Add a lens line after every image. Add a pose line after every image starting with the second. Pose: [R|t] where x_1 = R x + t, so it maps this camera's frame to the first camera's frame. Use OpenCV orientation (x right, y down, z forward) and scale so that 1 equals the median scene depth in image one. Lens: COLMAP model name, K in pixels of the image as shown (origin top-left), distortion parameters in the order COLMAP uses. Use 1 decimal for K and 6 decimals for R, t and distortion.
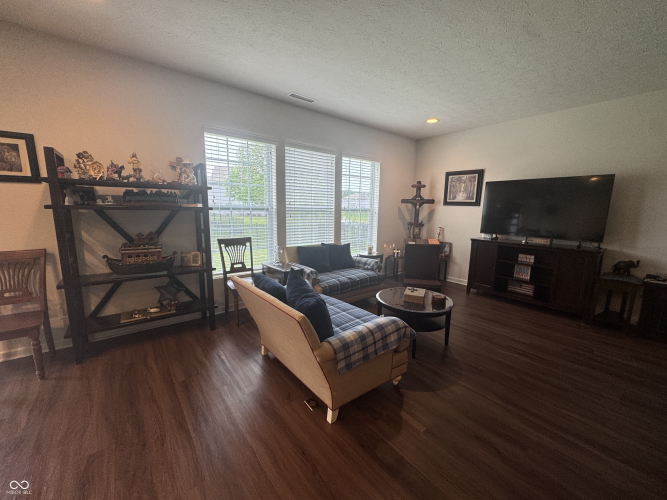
lens RADIAL K [[267.6, 0, 334.1], [0, 267.6, 250.5], [0, 0, 1]] dist [0.002619, 0.000567]
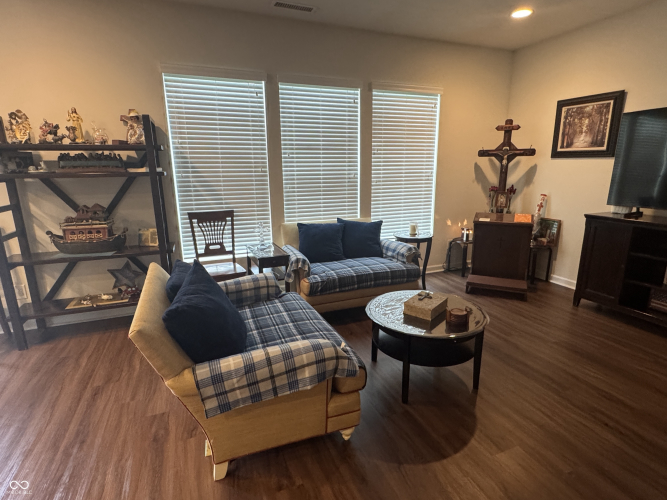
lens RADIAL K [[354.4, 0, 332.3], [0, 354.4, 251.4], [0, 0, 1]] dist [0.006298, -0.002117]
pose [[0.957017, 0.039790, -0.287289, 0.265963], [-0.018544, 0.996912, 0.076300, -0.016139], [0.289438, -0.067693, 0.954800, 0.117875]]
